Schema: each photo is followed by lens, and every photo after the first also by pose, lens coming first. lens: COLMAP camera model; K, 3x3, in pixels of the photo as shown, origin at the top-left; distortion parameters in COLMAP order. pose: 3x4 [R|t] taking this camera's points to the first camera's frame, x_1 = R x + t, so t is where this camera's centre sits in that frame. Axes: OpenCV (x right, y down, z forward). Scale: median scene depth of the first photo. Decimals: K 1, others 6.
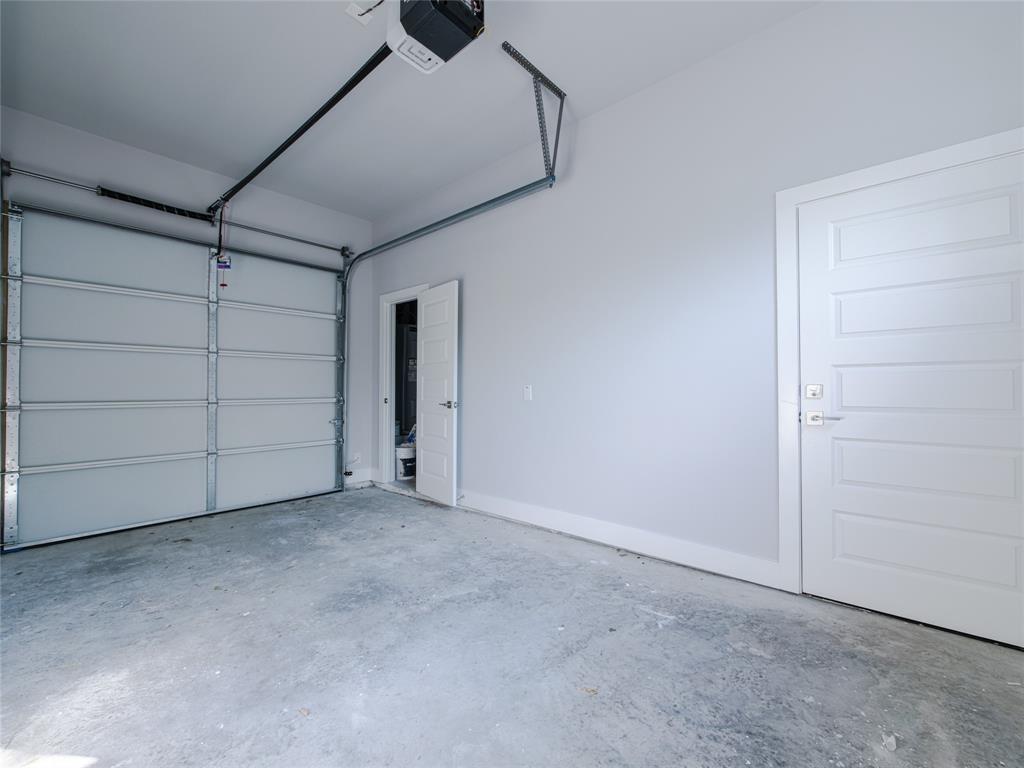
lens RADIAL K [[430.4, 0, 512.0], [0, 430.4, 384.0], [0, 0, 1]] dist [-0.004902, 0.000120]
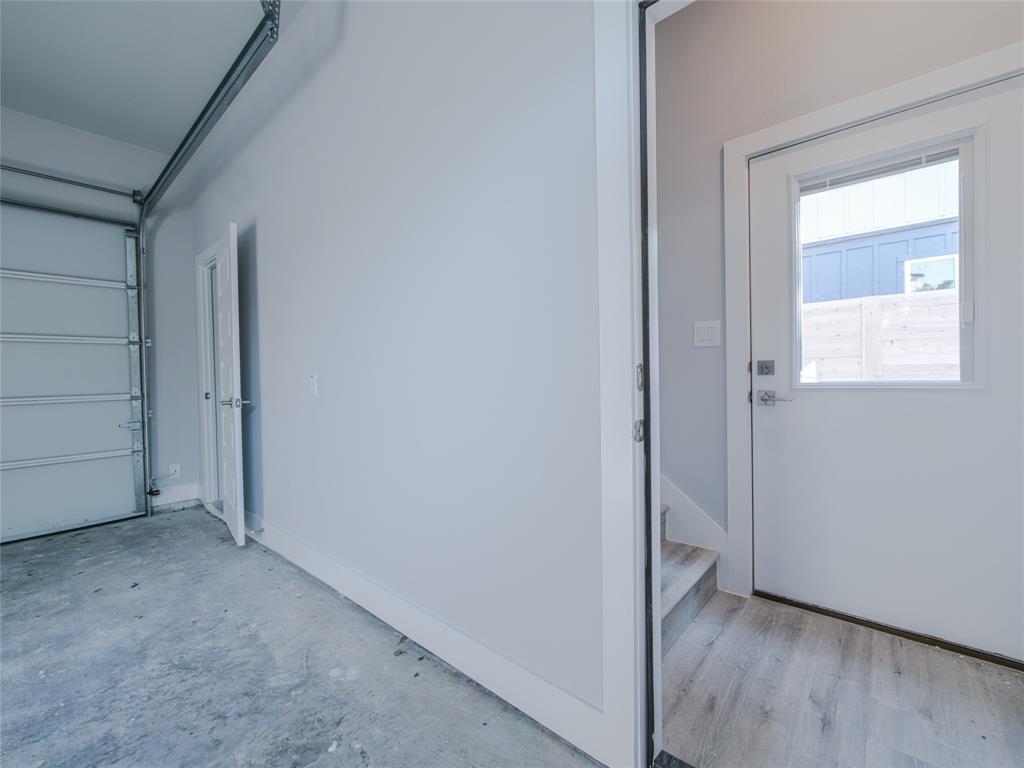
lens RADIAL K [[430.4, 0, 512.0], [0, 430.4, 384.0], [0, 0, 1]] dist [-0.004902, 0.000120]
pose [[0.999792, -0.020227, 0.002652, 0.311049], [0.020121, 0.999177, 0.035221, 0.002726], [-0.003362, -0.035160, 0.999376, 0.303631]]
